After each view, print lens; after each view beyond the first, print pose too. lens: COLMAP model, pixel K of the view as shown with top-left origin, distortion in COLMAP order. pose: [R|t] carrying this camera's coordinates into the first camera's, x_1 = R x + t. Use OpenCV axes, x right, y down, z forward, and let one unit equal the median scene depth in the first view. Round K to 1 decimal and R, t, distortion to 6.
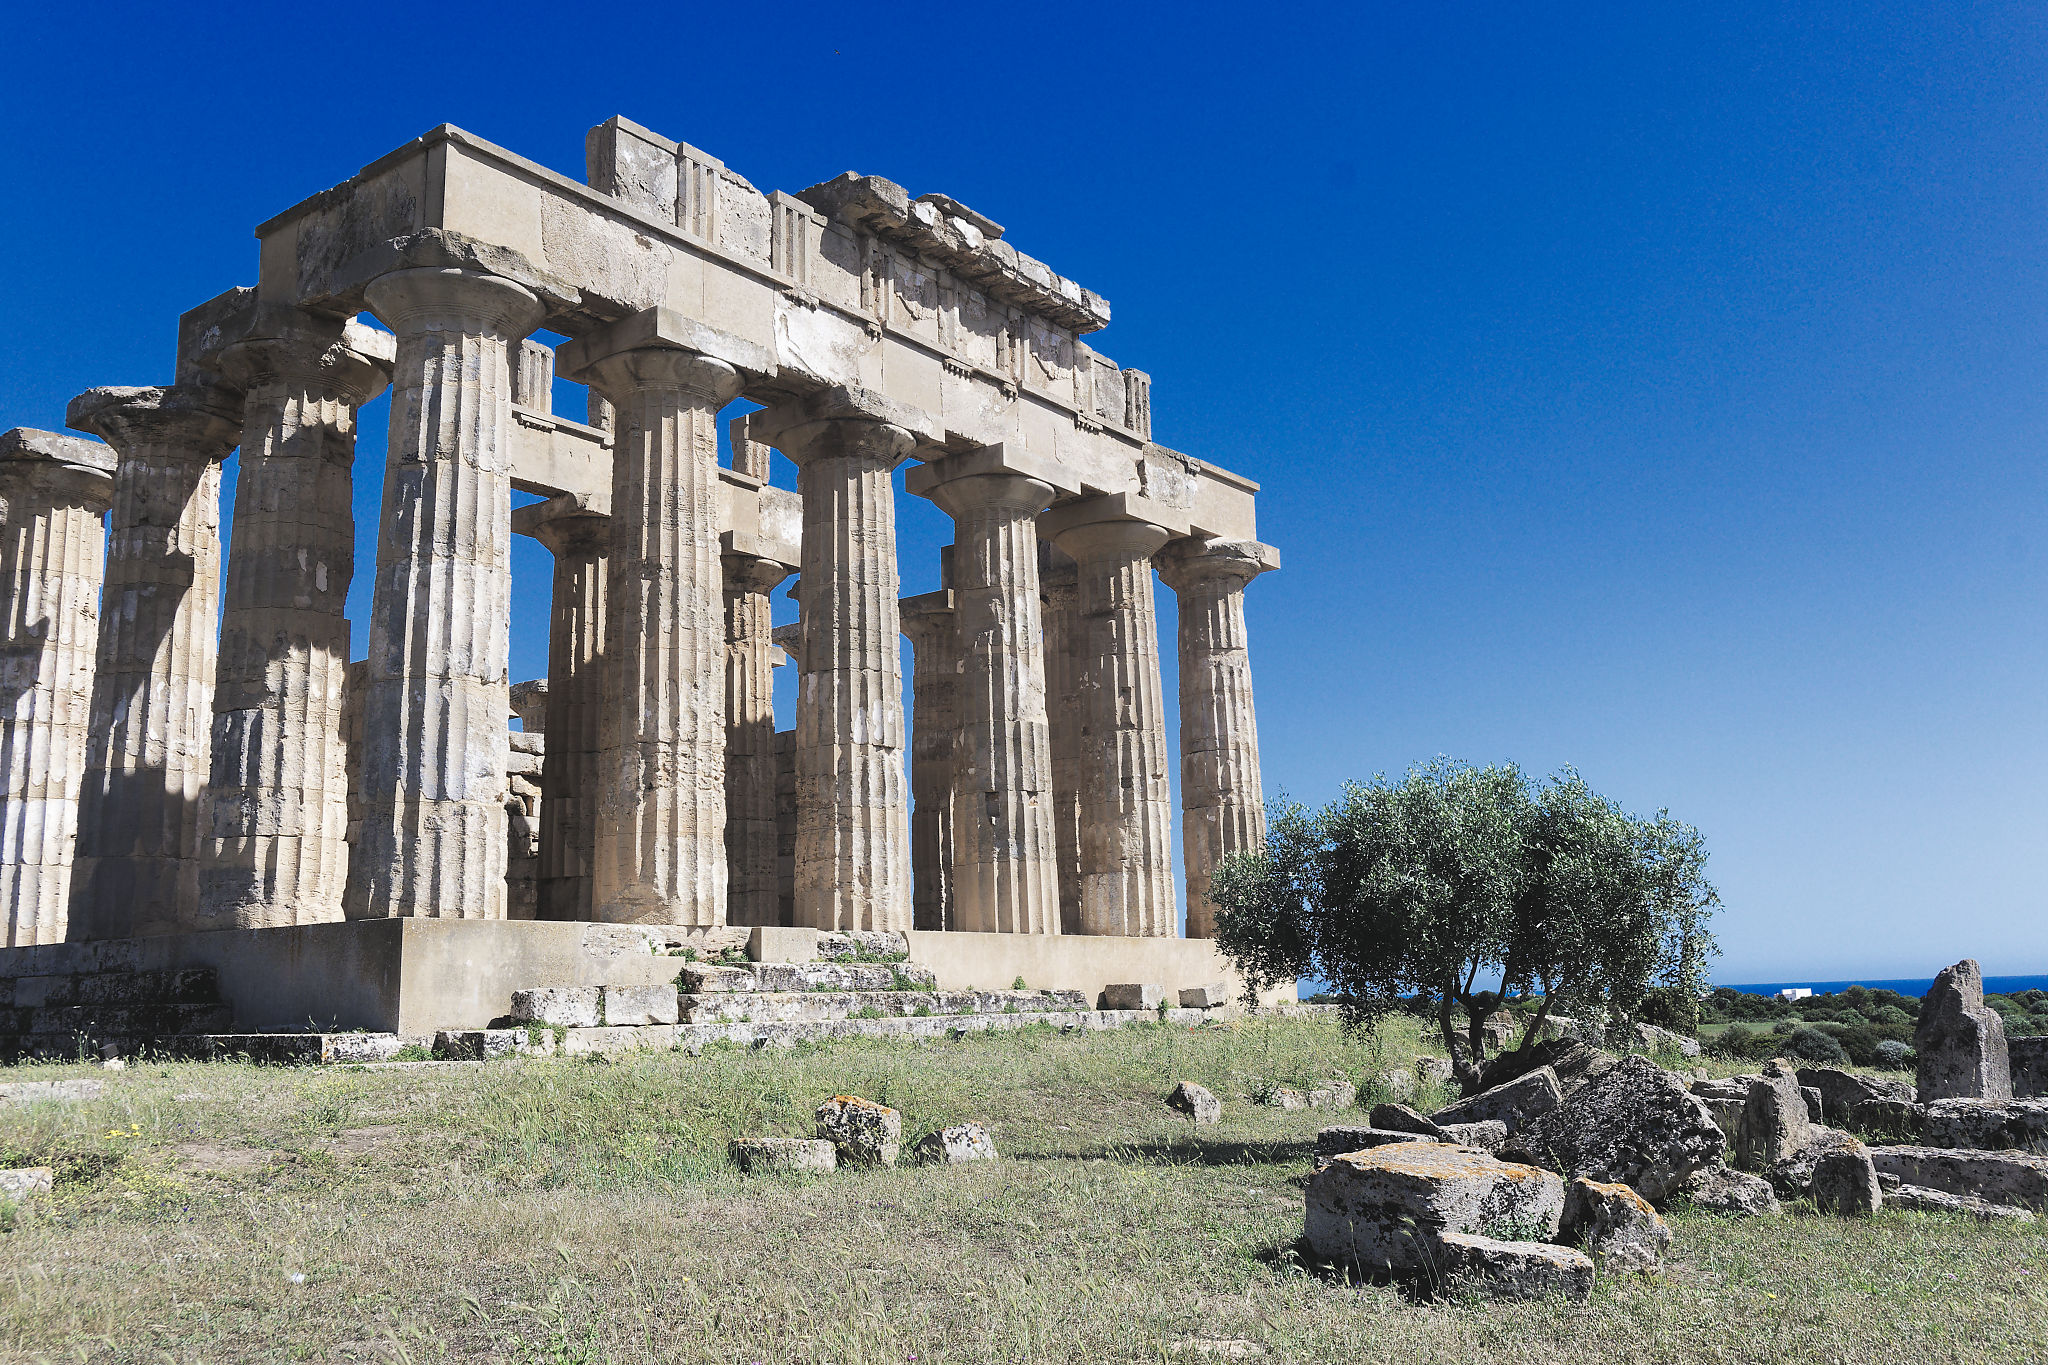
lens RADIAL K [[1698.3, 0, 1027.9], [0, 1698.3, 690.0], [0, 0, 1]] dist [-0.007226, -0.008424]
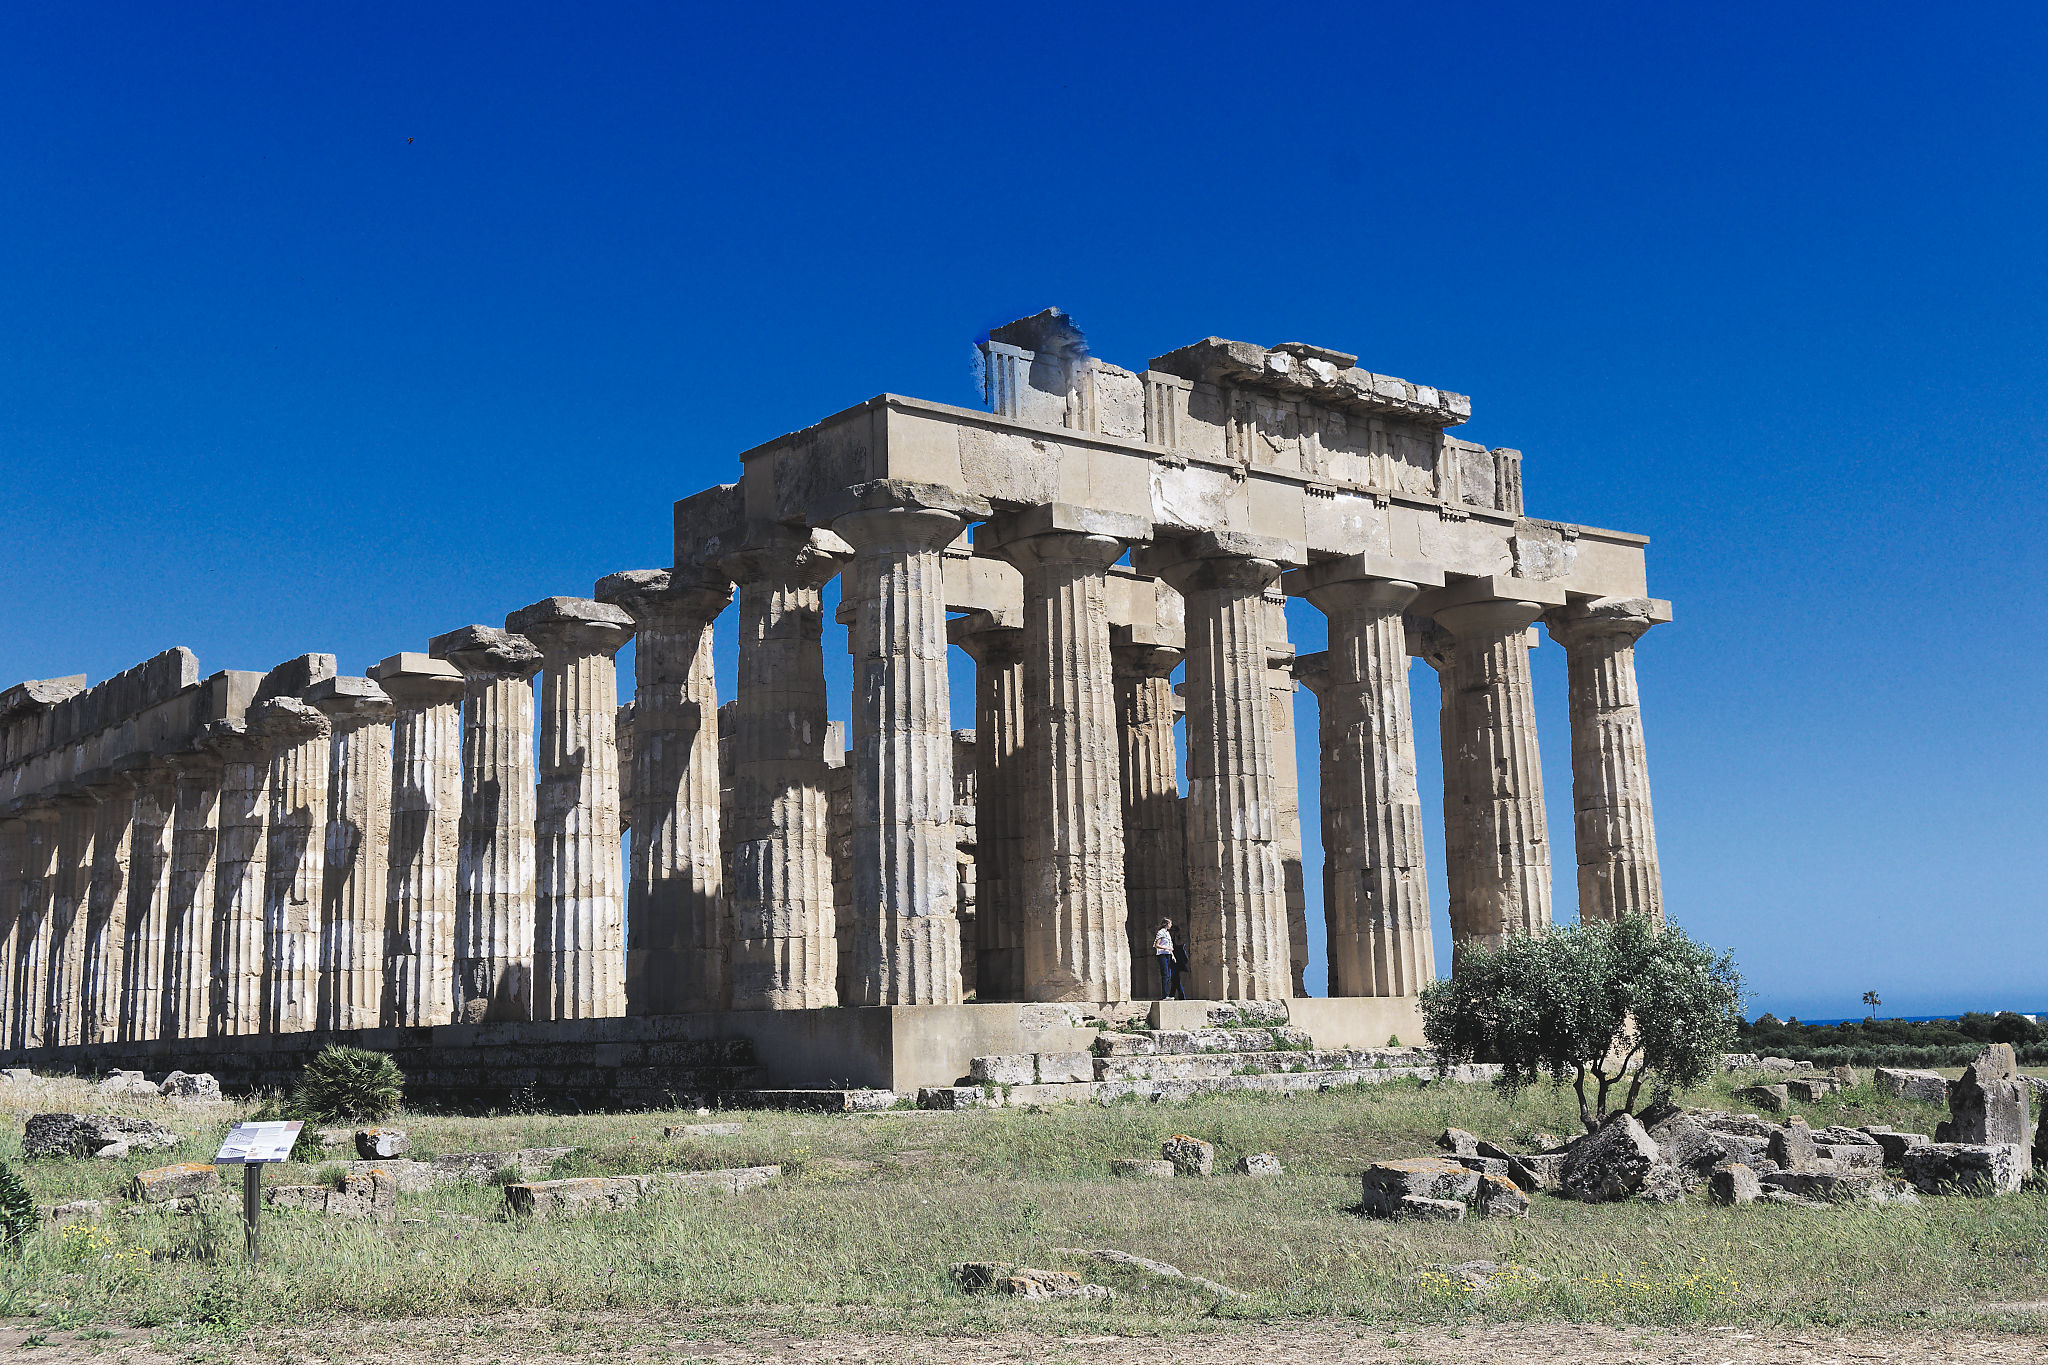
lens RADIAL K [[2228.4, 0, 1027.7], [0, 2228.4, 692.3], [0, 0, 1]] dist [-0.008547, 0.003219]
pose [[0.969743, -0.040820, -0.240692, 0.136045], [0.049086, 0.998389, 0.028445, -0.123302], [0.239144, -0.039399, 0.970185, -0.531963]]
